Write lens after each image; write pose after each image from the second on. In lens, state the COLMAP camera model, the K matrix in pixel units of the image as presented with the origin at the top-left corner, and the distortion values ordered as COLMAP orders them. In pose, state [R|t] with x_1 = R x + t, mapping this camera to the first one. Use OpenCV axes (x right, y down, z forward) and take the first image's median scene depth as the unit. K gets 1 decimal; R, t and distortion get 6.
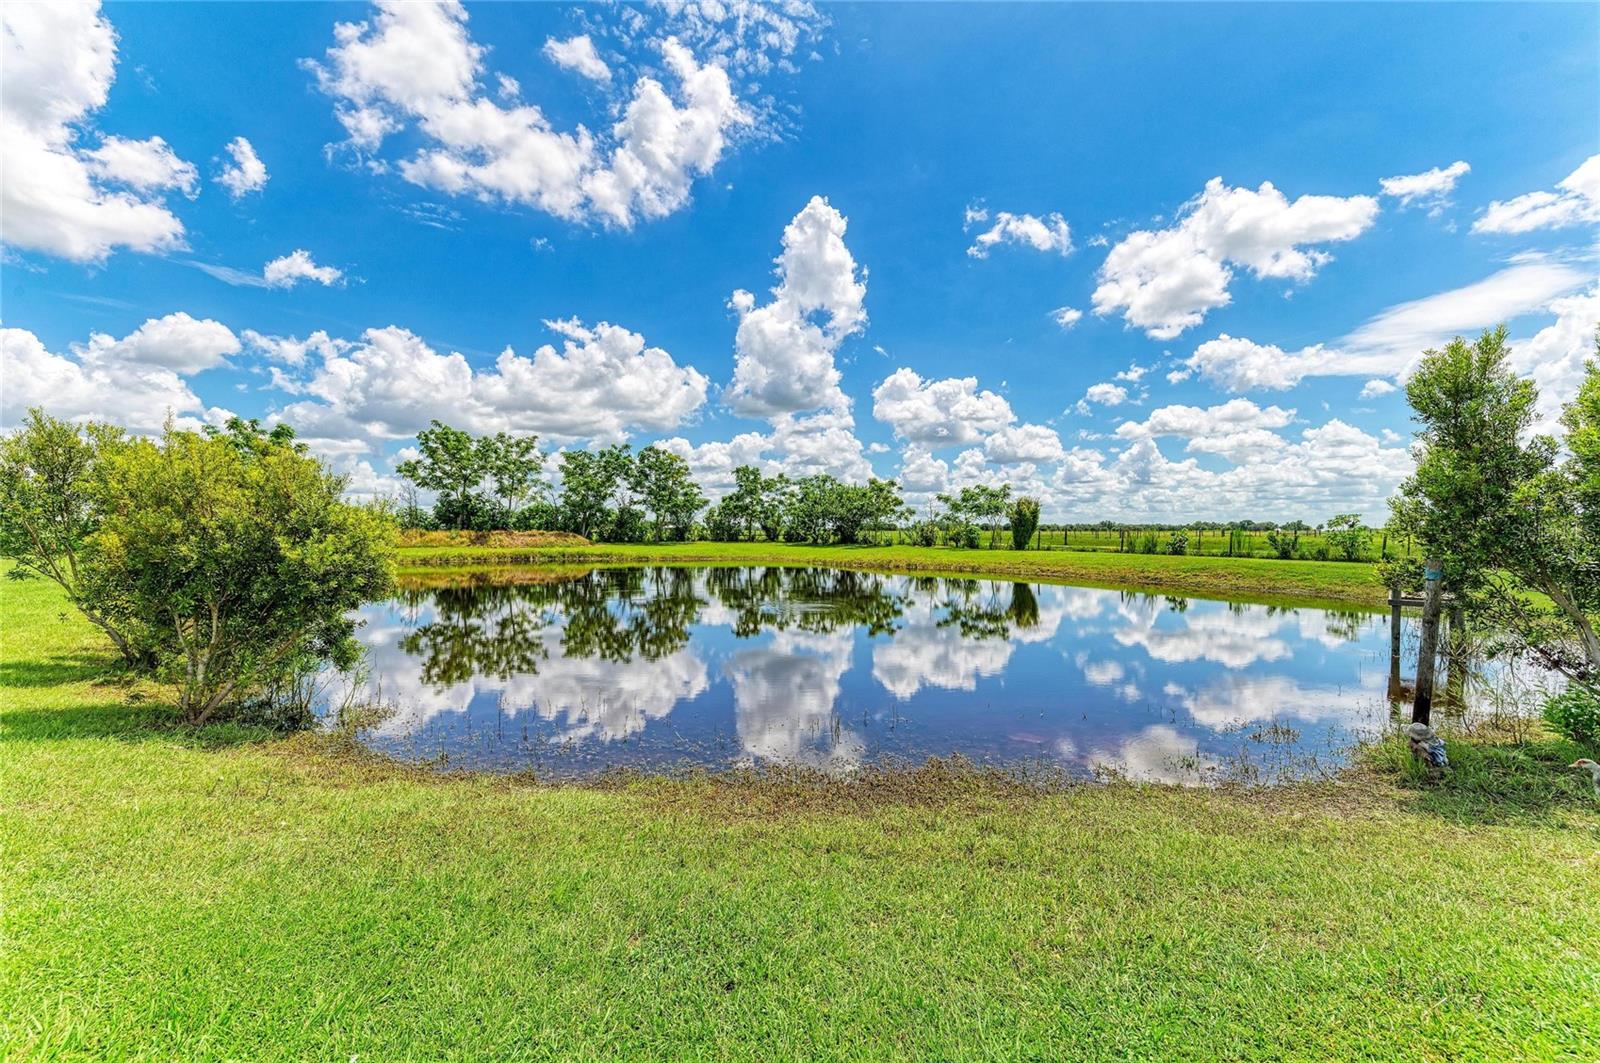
lens RADIAL K [[635.2, 0, 794.8], [0, 635.2, 539.8], [0, 0, 1]] dist [0.010743, -0.001316]
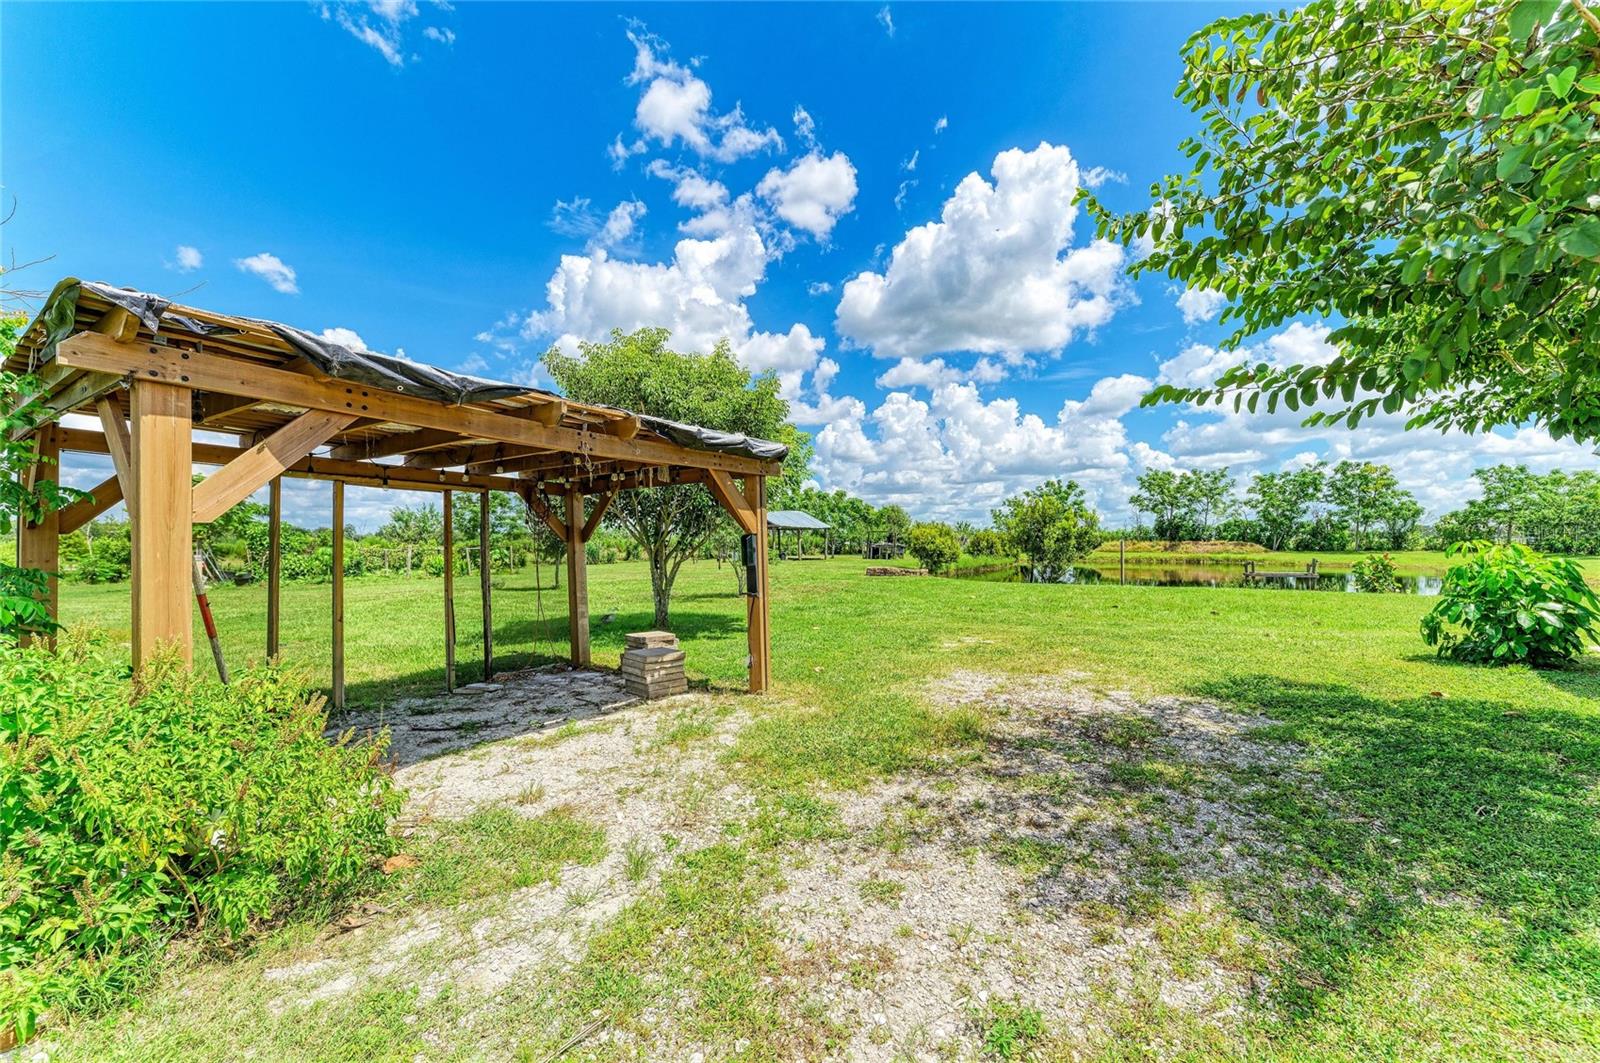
lens RADIAL K [[635.2, 0, 793.4], [0, 635.2, 539.7], [0, 0, 1]] dist [0.010743, -0.001316]
pose [[0.305176, 0.003154, -0.952291, 0.579533], [-0.003952, 0.999990, 0.002046, -0.016108], [0.952288, 0.003139, 0.305186, -0.244880]]
